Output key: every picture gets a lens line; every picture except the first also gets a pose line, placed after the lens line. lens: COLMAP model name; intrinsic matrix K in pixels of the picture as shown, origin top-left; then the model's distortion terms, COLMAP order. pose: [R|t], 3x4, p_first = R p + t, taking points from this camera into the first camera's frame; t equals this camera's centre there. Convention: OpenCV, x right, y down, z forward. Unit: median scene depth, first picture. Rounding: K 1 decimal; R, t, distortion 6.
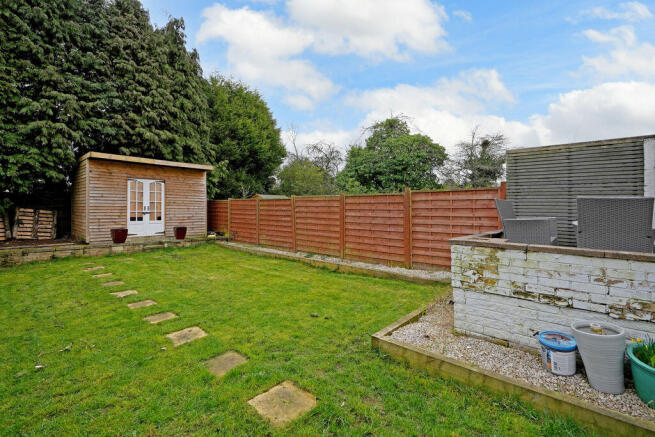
lens RADIAL K [[290.5, 0, 327.2], [0, 290.5, 211.5], [0, 0, 1]] dist [-0.003165, 0.000113]
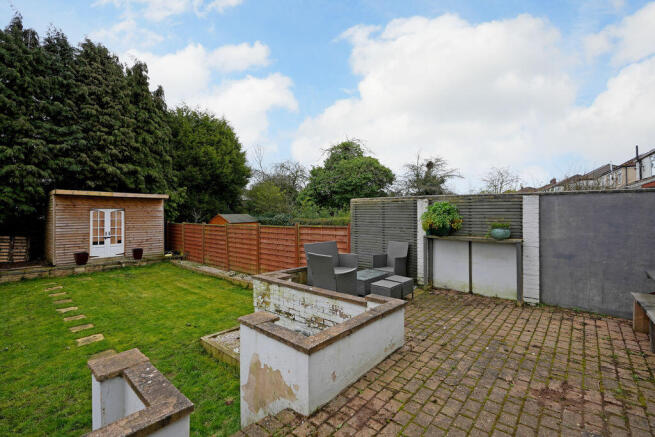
lens RADIAL K [[292.4, 0, 328.7], [0, 292.4, 215.3], [0, 0, 1]] dist [0.000108, -0.000083]
pose [[0.999938, -0.010804, 0.002747, 0.264886], [0.010814, 0.999934, -0.003752, -0.069570], [-0.002706, 0.003782, 0.999989, -0.183290]]
